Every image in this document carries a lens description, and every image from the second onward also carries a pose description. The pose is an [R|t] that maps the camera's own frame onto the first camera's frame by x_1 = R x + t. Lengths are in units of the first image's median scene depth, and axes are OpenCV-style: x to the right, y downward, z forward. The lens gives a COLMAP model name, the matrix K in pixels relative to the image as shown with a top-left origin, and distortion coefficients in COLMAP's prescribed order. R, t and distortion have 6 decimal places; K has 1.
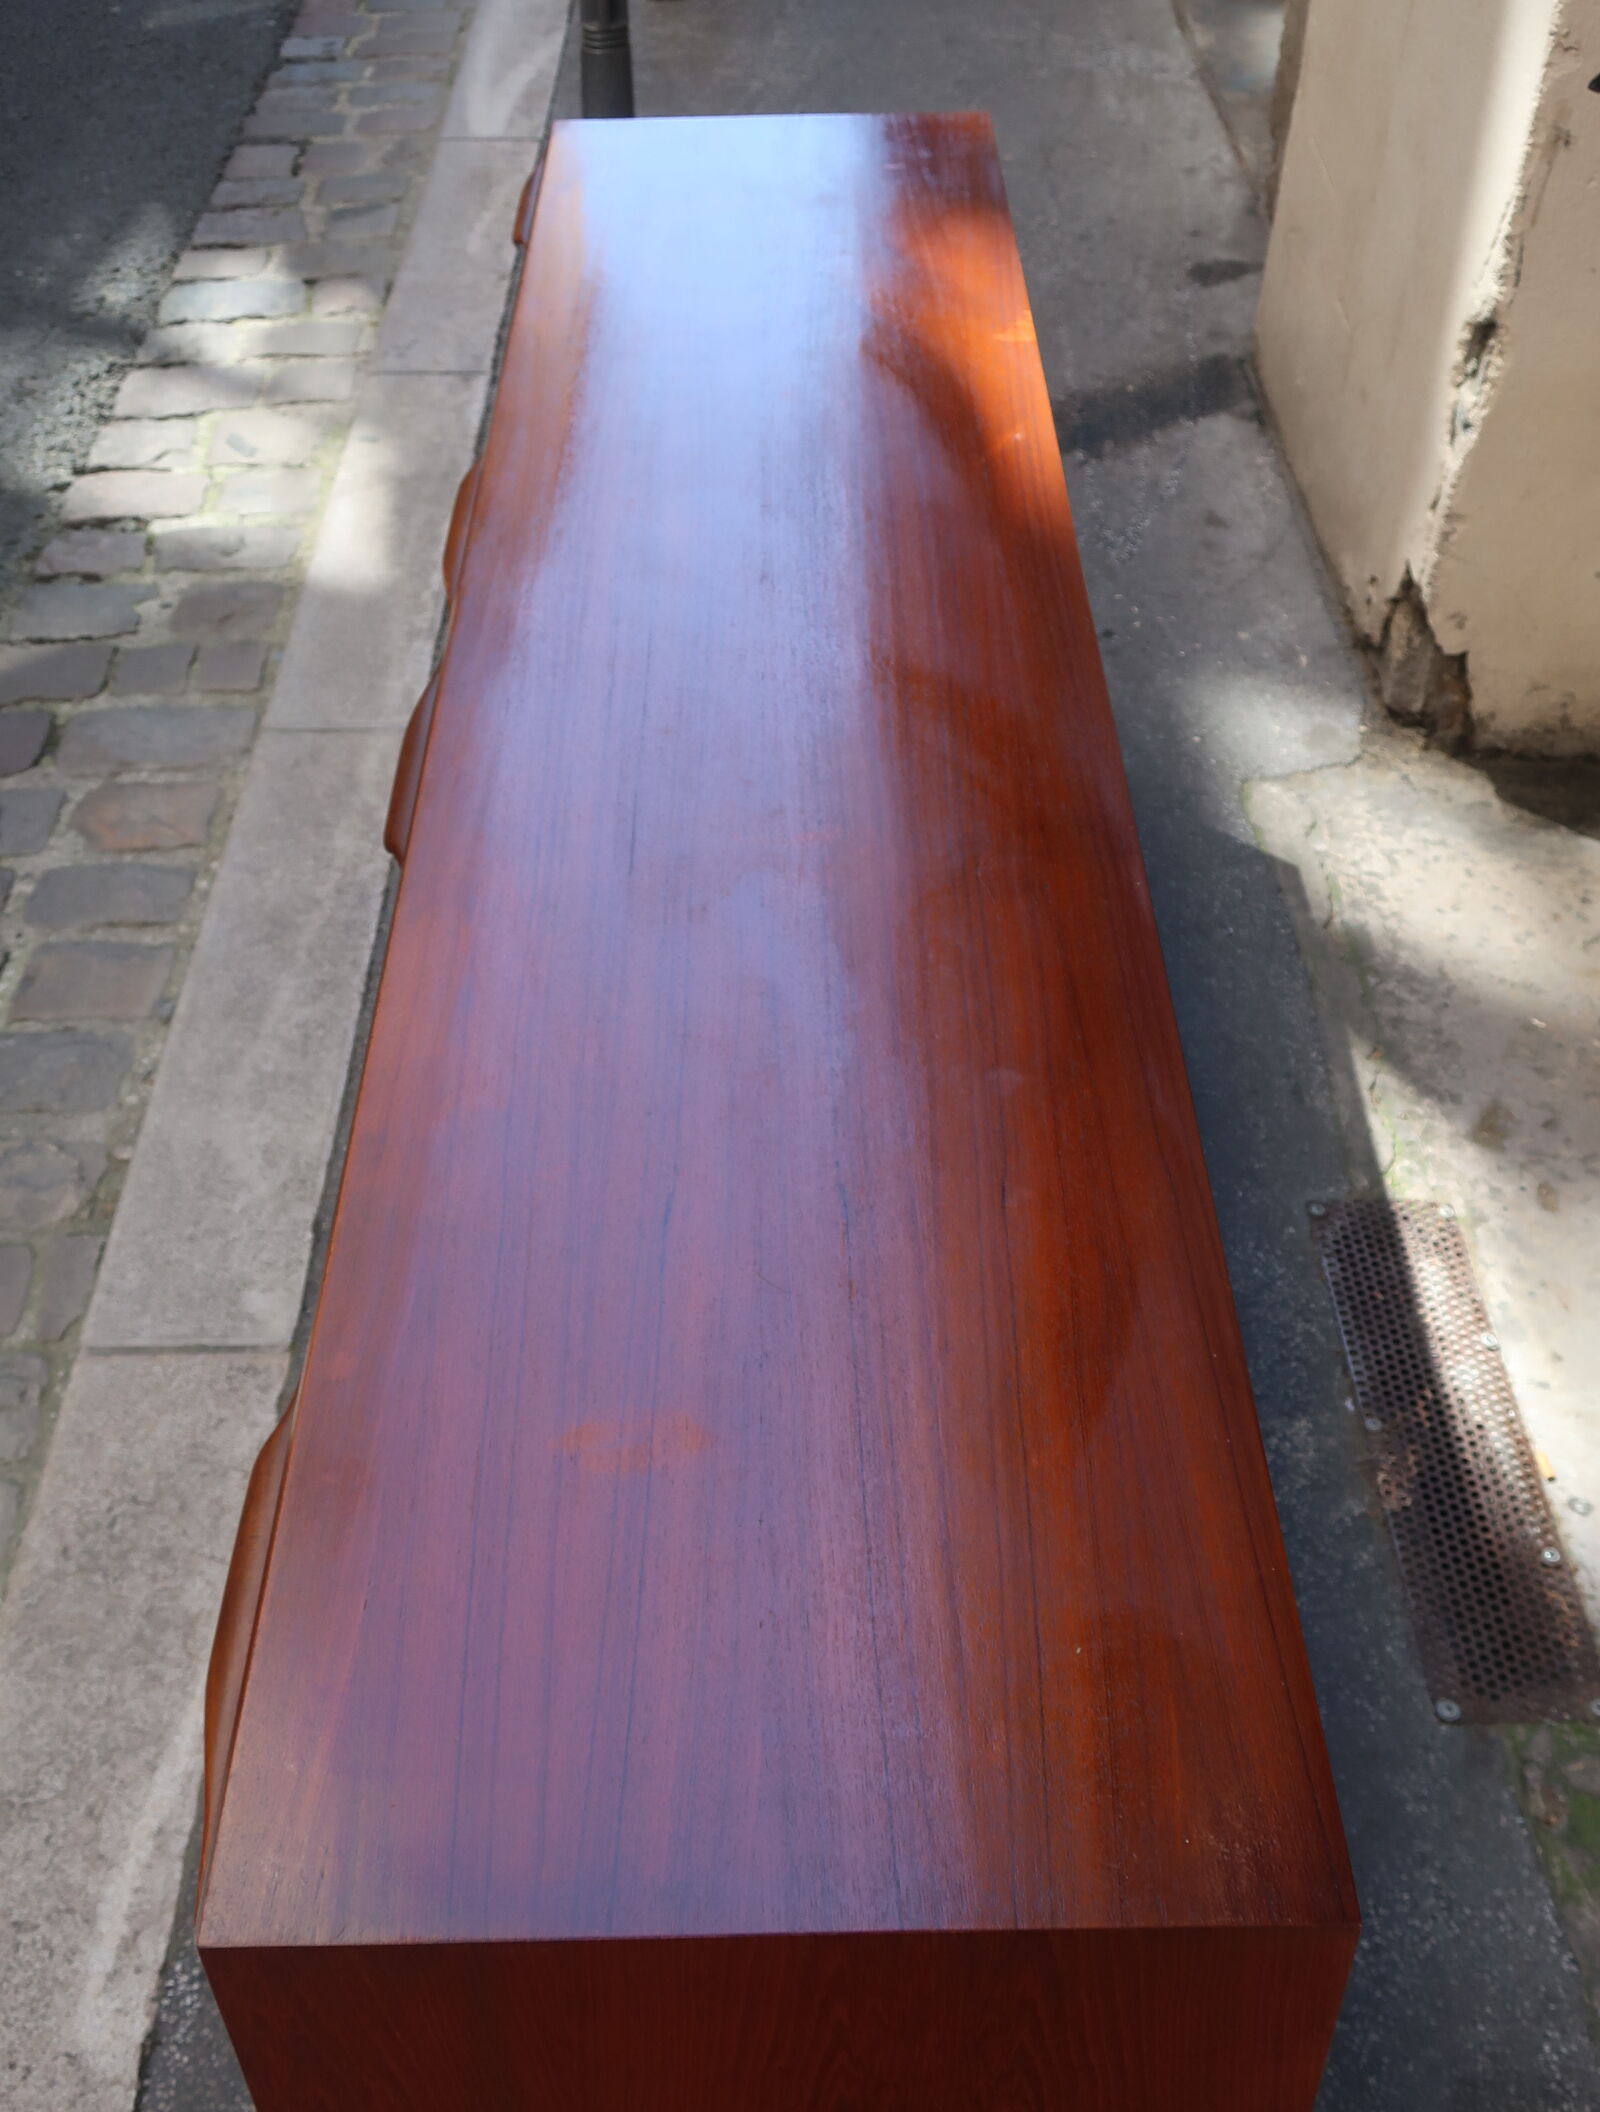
lens RADIAL K [[2359.7, 0, 795.9], [0, 2359.7, 1035.7], [0, 0, 1]] dist [0.014727, 0.000000]
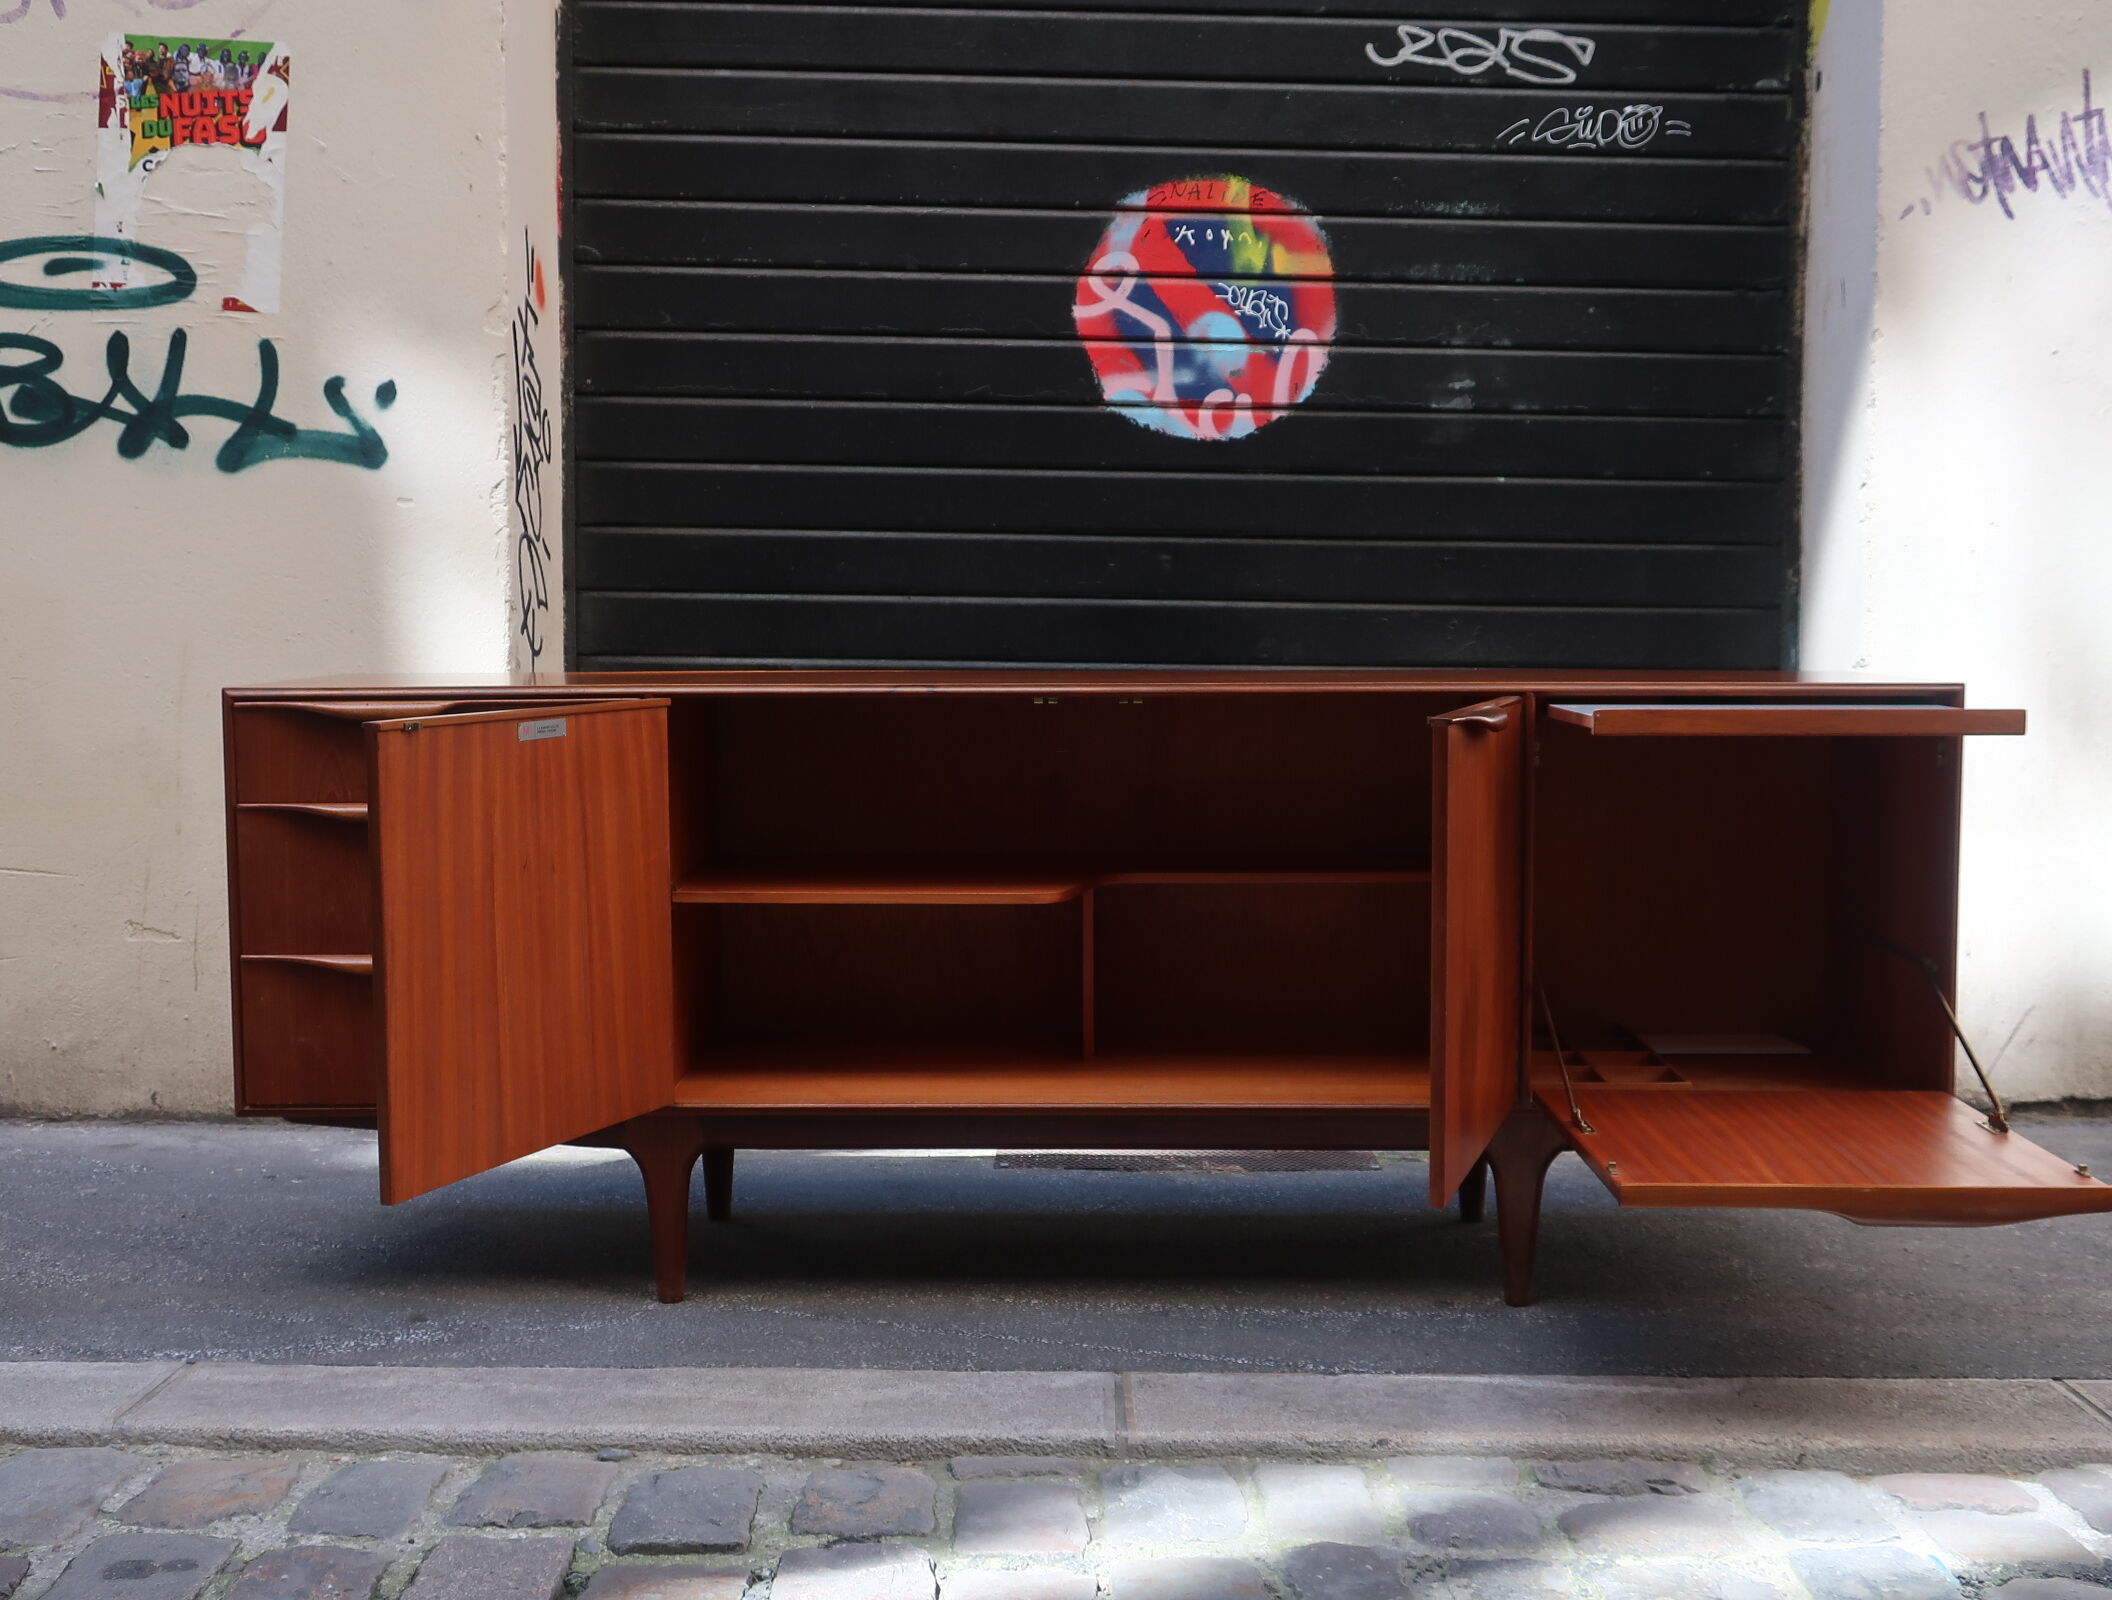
lens RADIAL K [[2359.7, 0, 1042.6], [0, 2359.7, 795.6], [0, 0, 1]] dist [0.014727, 0.000000]
pose [[0.029906, -0.068658, 0.997192, -1.575752], [0.650354, 0.758925, 0.032749, -0.172974], [-0.759042, 0.647549, 0.067348, 0.866250]]
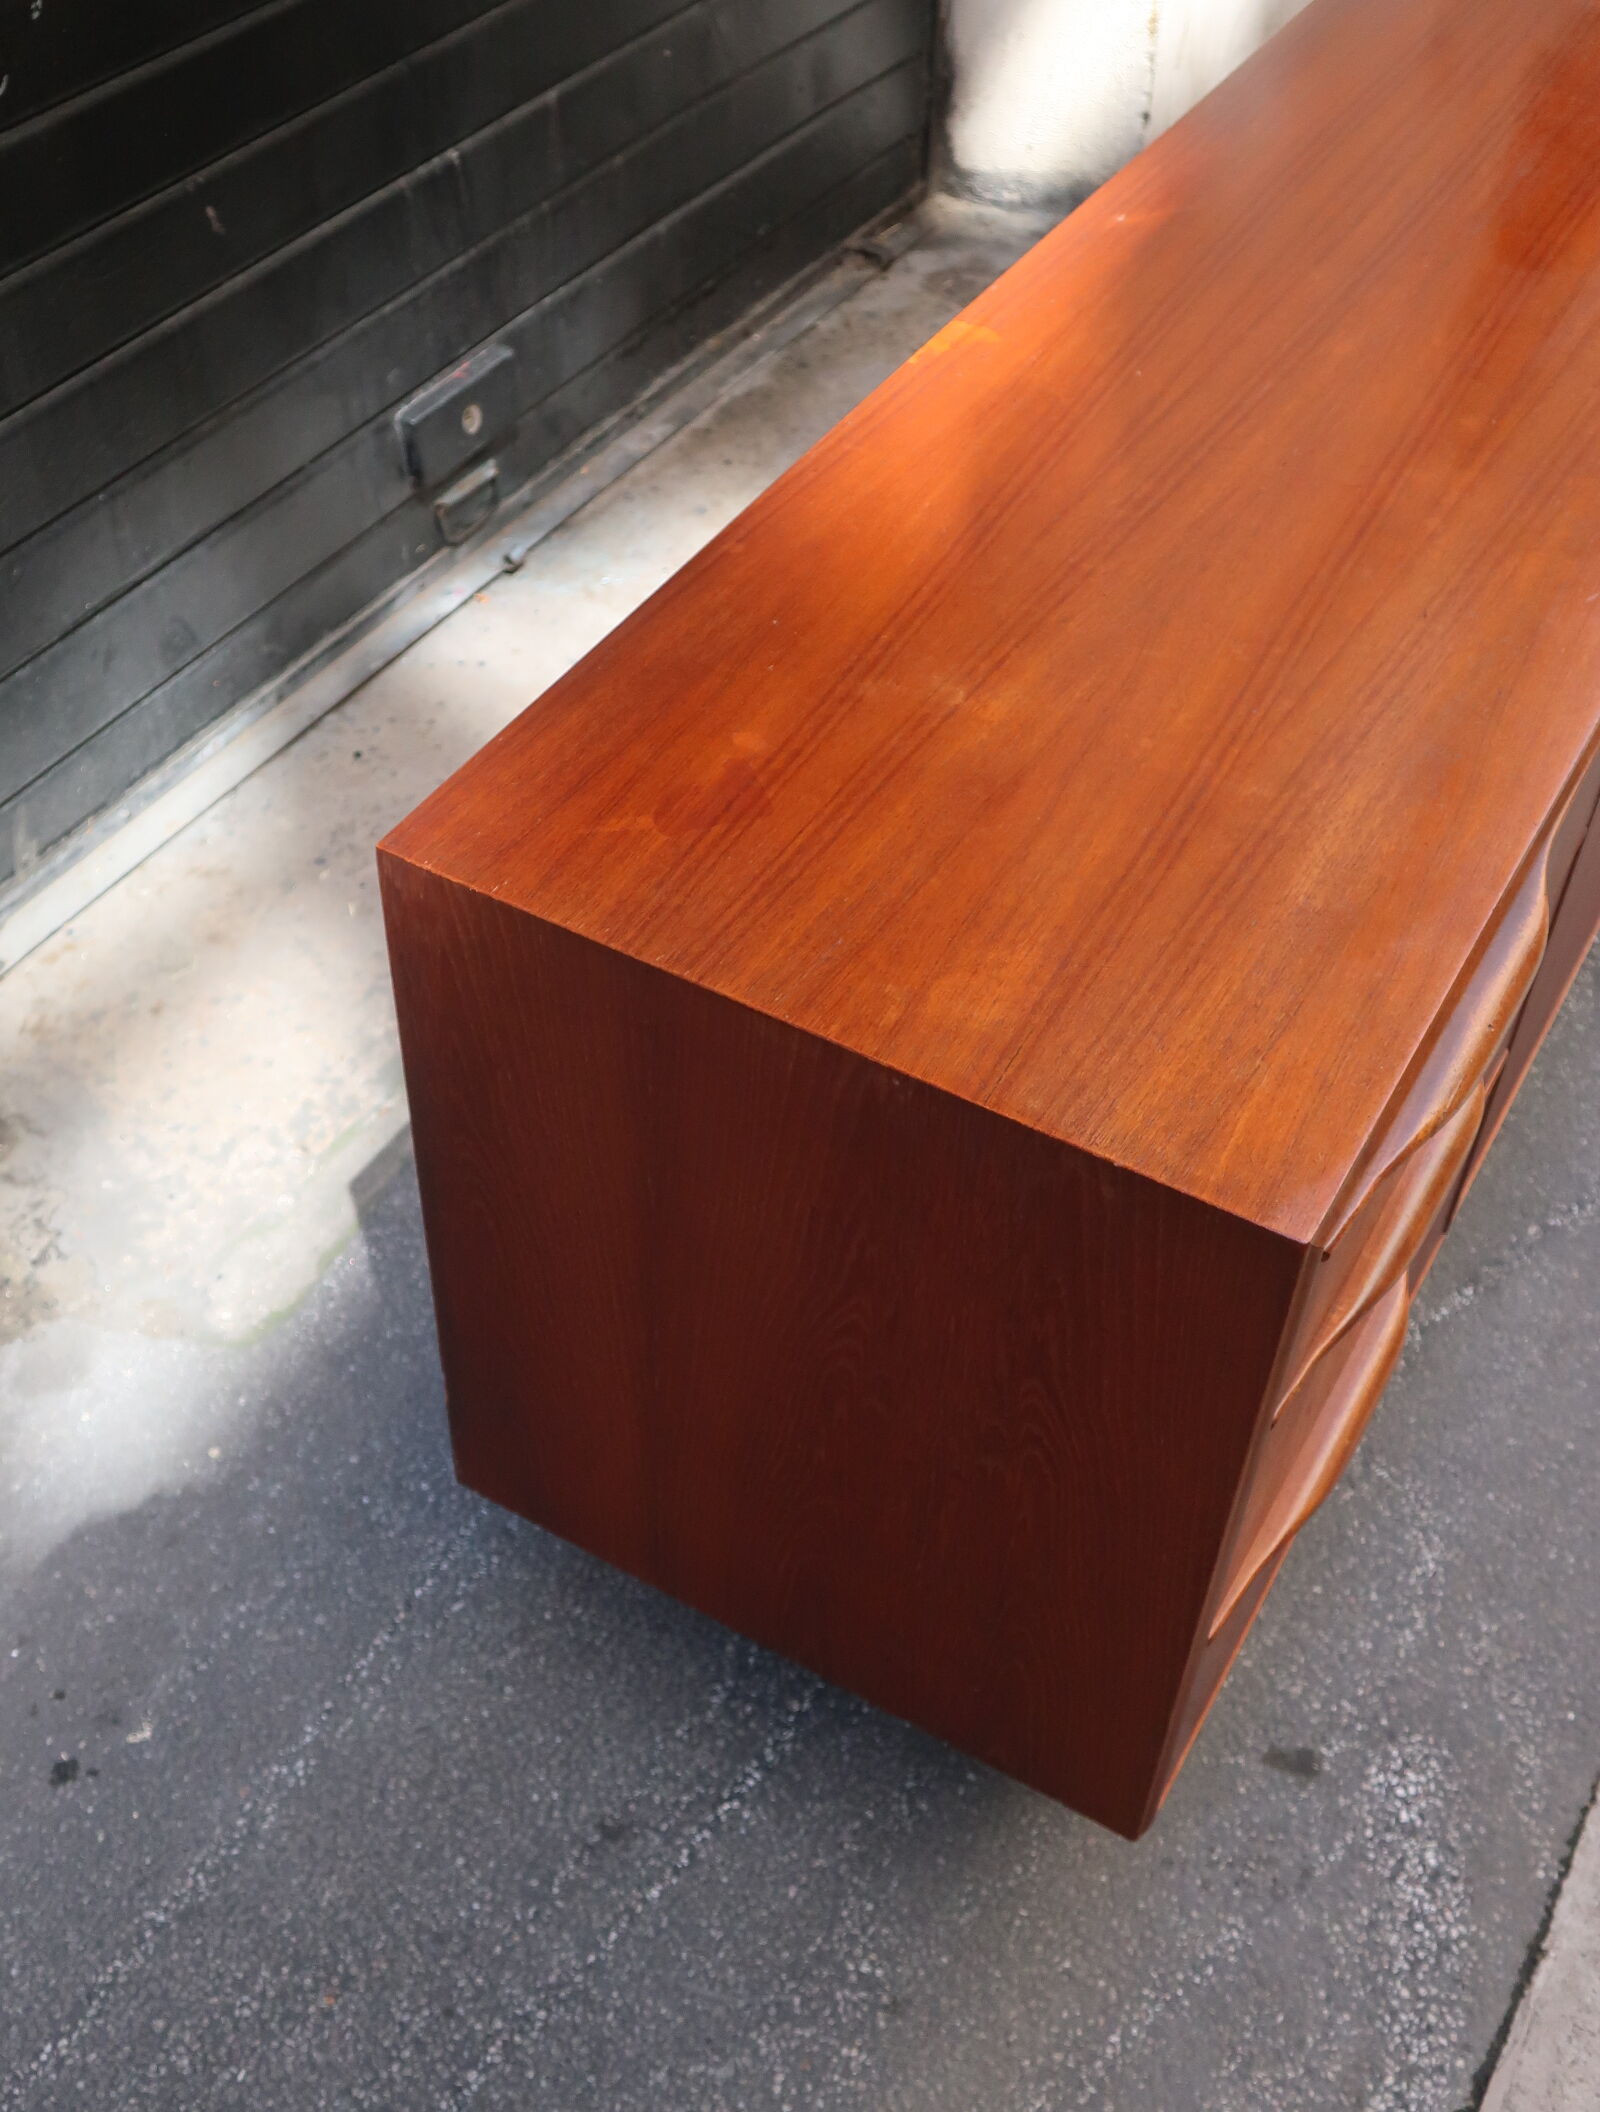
lens RADIAL K [[2359.7, 0, 796.9], [0, 2359.7, 1054.2], [0, 0, 1]] dist [0.014727, 0.000000]
pose [[-0.864483, -0.364524, 0.346108, -0.195893], [0.311946, 0.150863, 0.938046, -1.006156], [-0.394155, 0.918892, -0.016707, 1.319579]]
